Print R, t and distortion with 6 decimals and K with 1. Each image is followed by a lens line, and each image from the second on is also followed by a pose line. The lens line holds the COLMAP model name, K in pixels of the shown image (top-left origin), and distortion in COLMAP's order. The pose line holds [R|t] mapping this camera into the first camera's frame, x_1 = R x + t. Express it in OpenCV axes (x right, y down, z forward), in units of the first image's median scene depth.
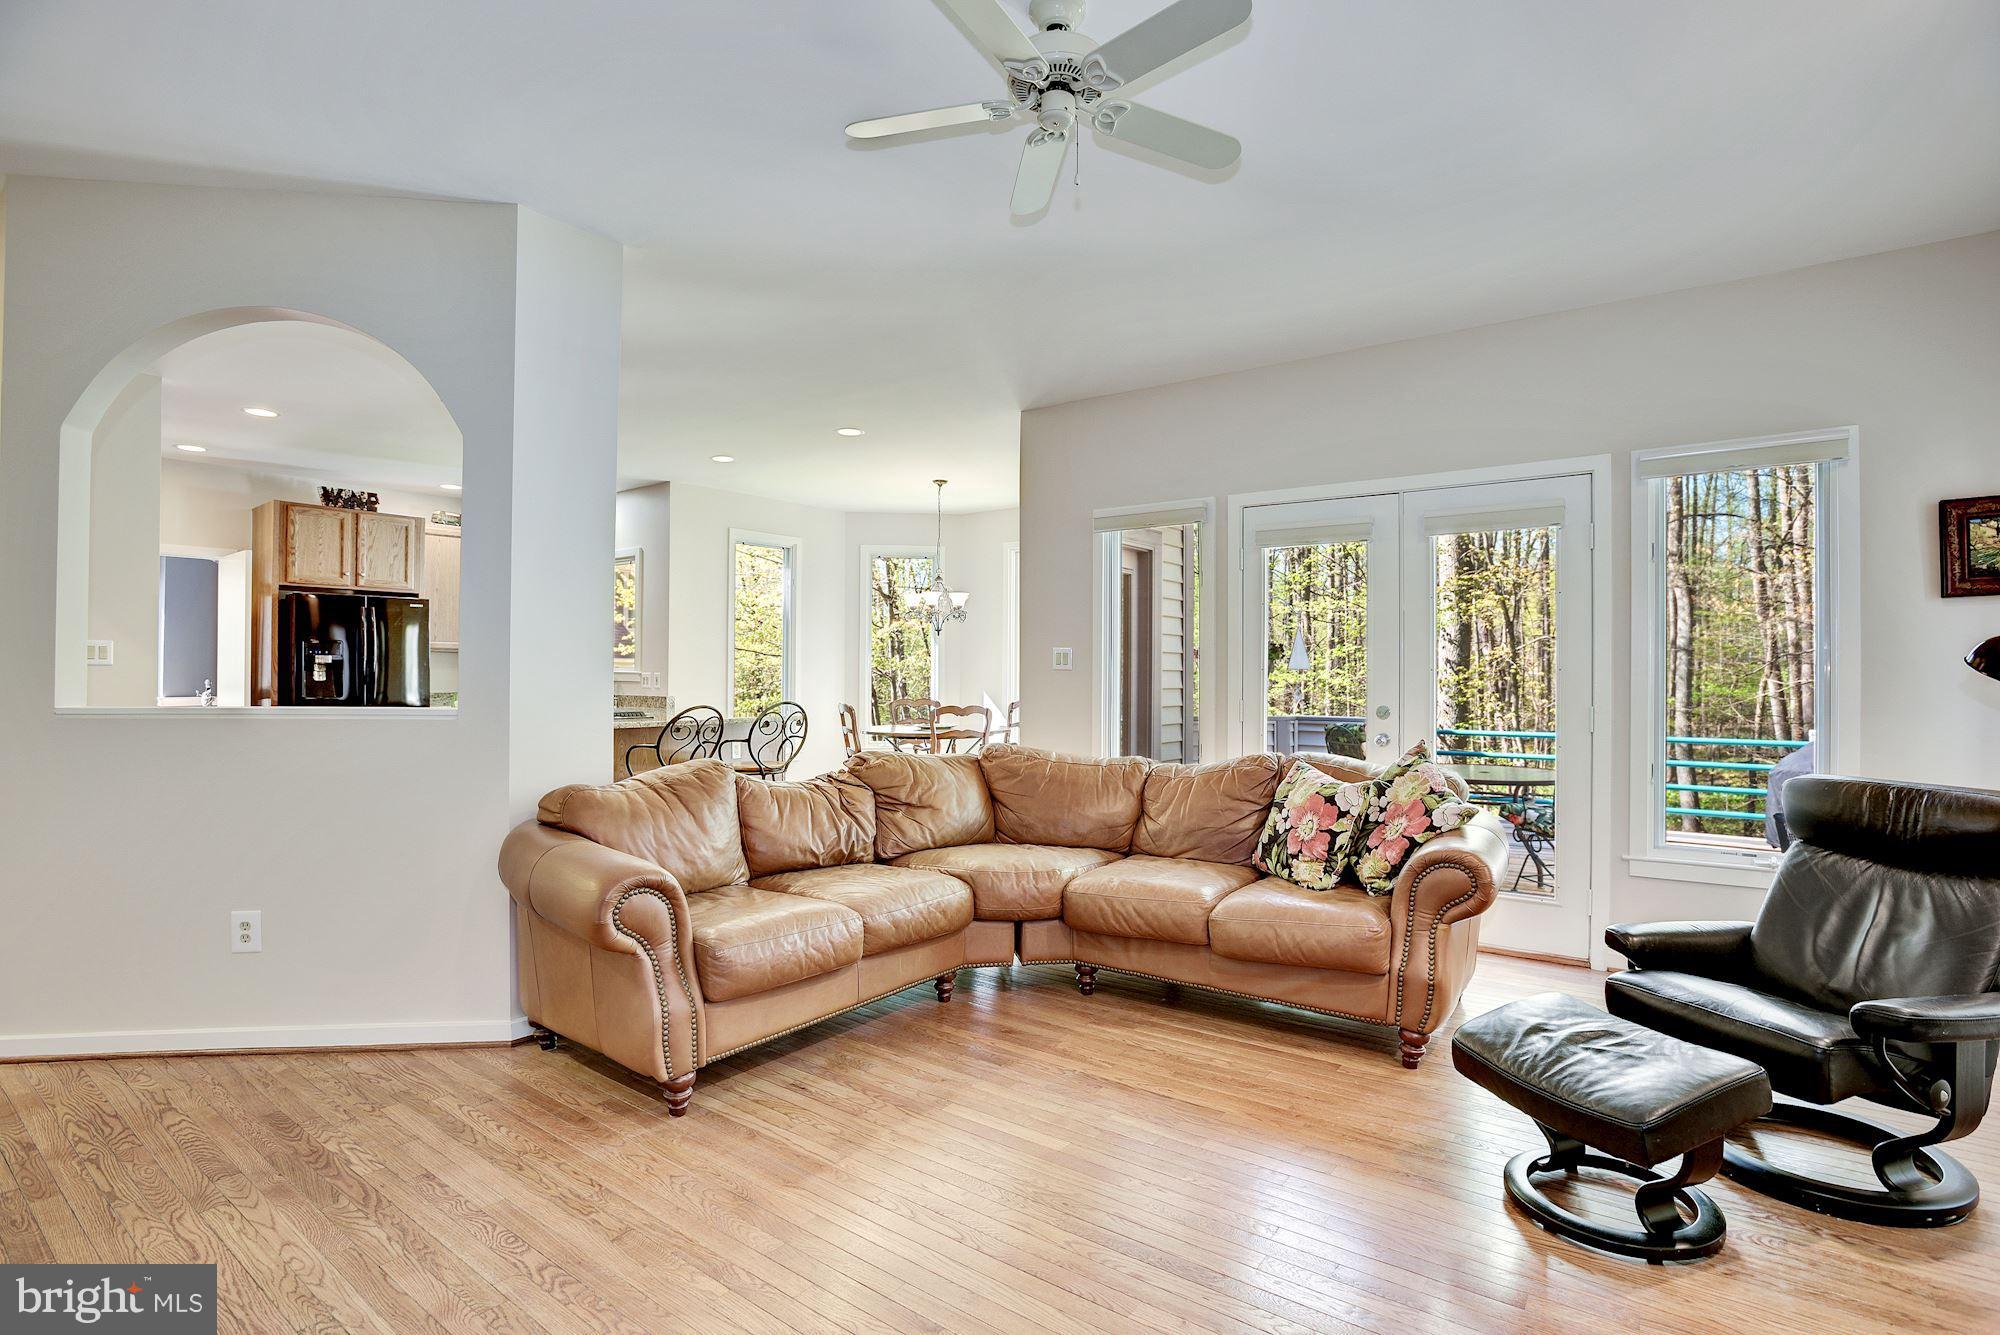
lens RADIAL K [[971.8, 0, 997.4], [0, 971.8, 665.9], [0, 0, 1]] dist [-0.033428, 0.000449]
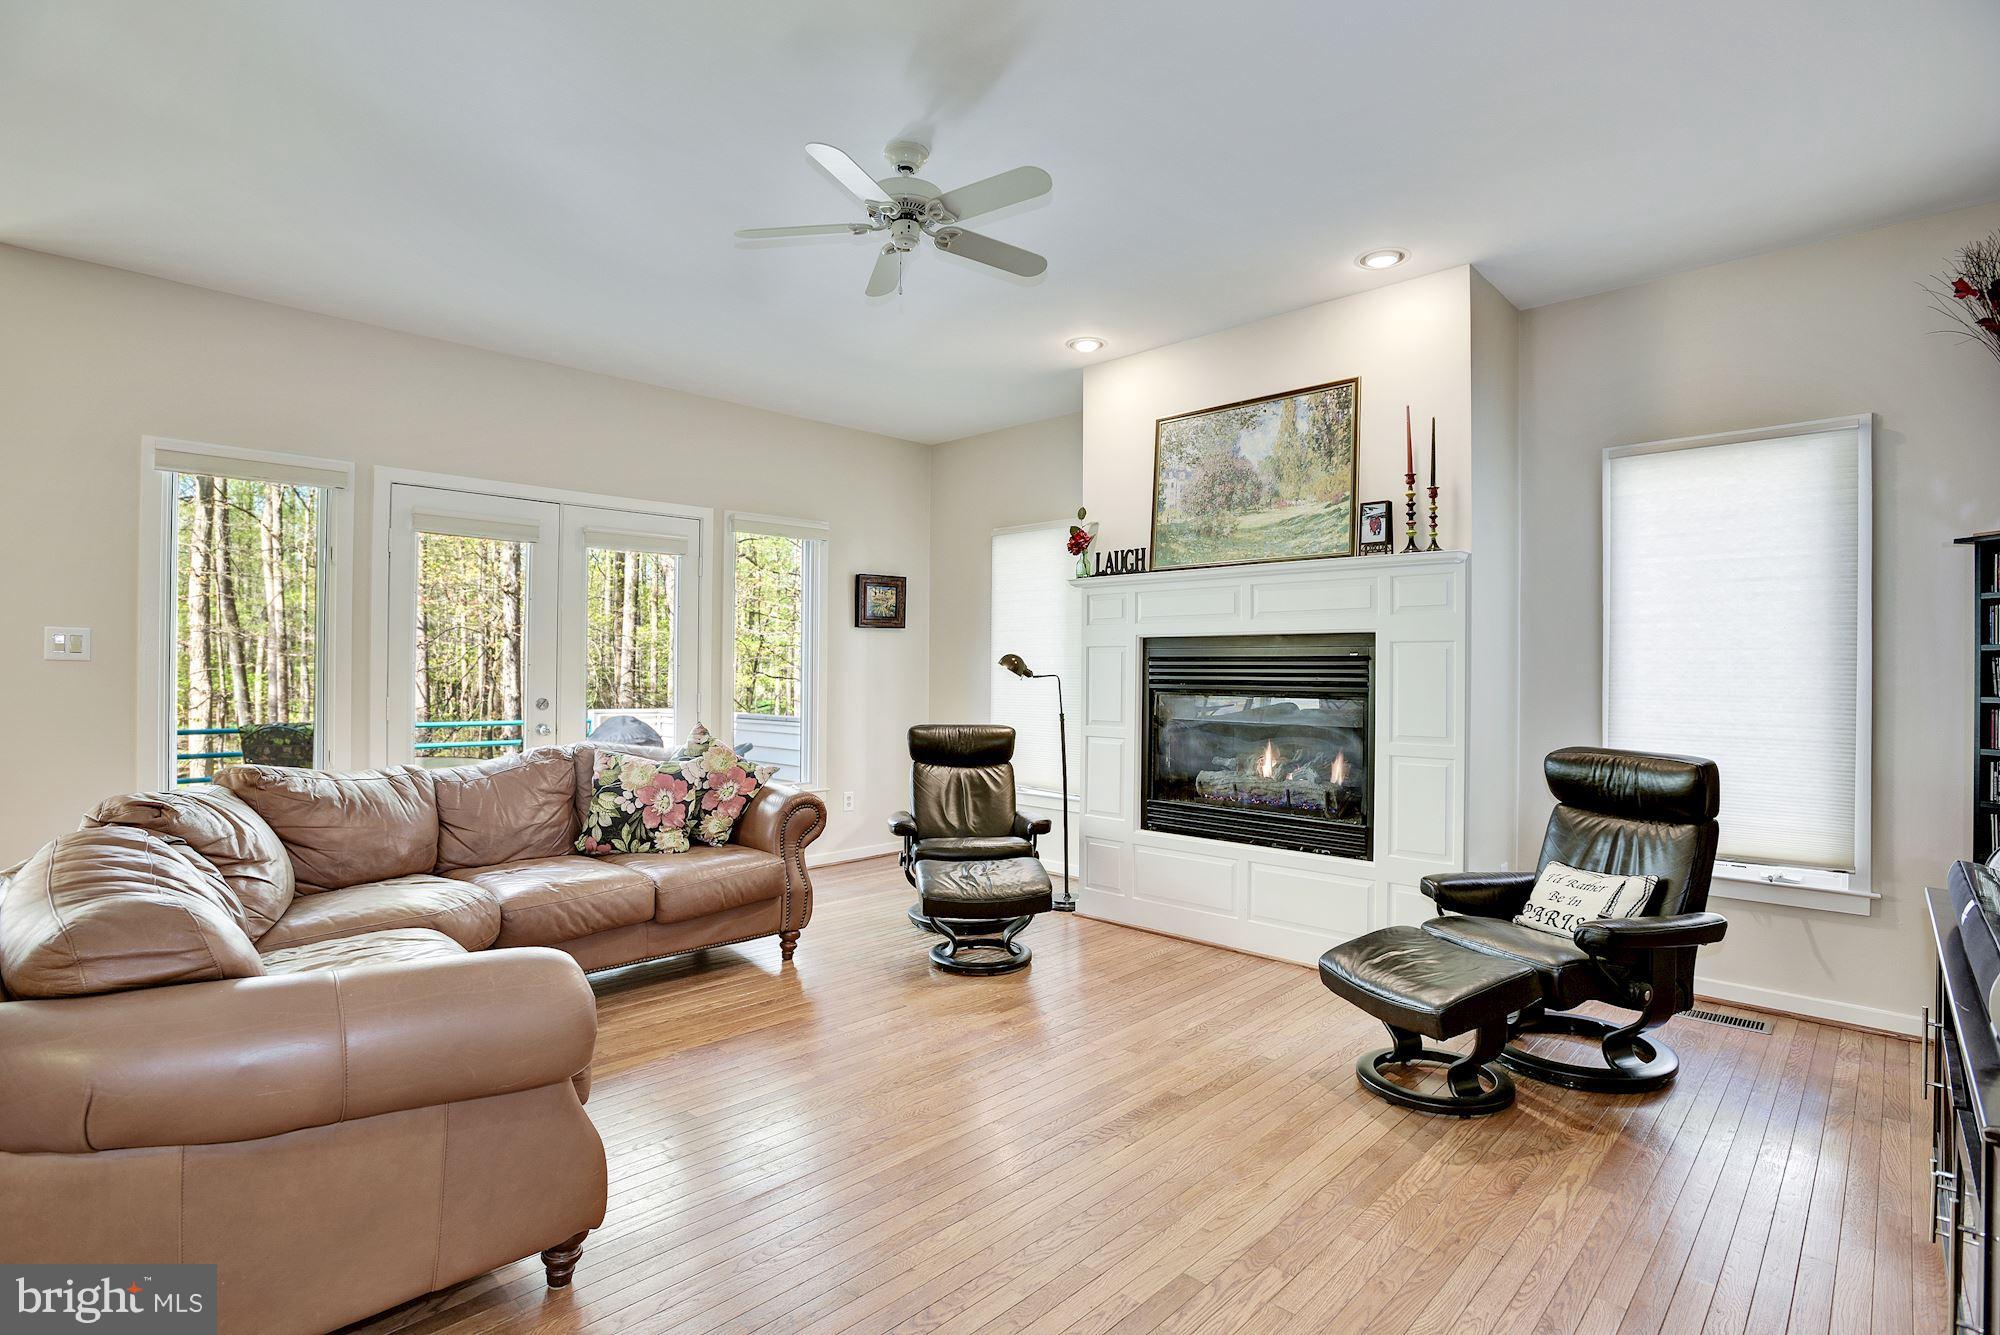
lens RADIAL K [[971.8, 0, 994.4], [0, 971.8, 666.4], [0, 0, 1]] dist [-0.033428, 0.000449]
pose [[0.152219, 0.002954, 0.988342, -0.768370], [-0.013229, 0.999912, -0.000951, 0.000394], [-0.988258, -0.012930, 0.152245, 0.440645]]
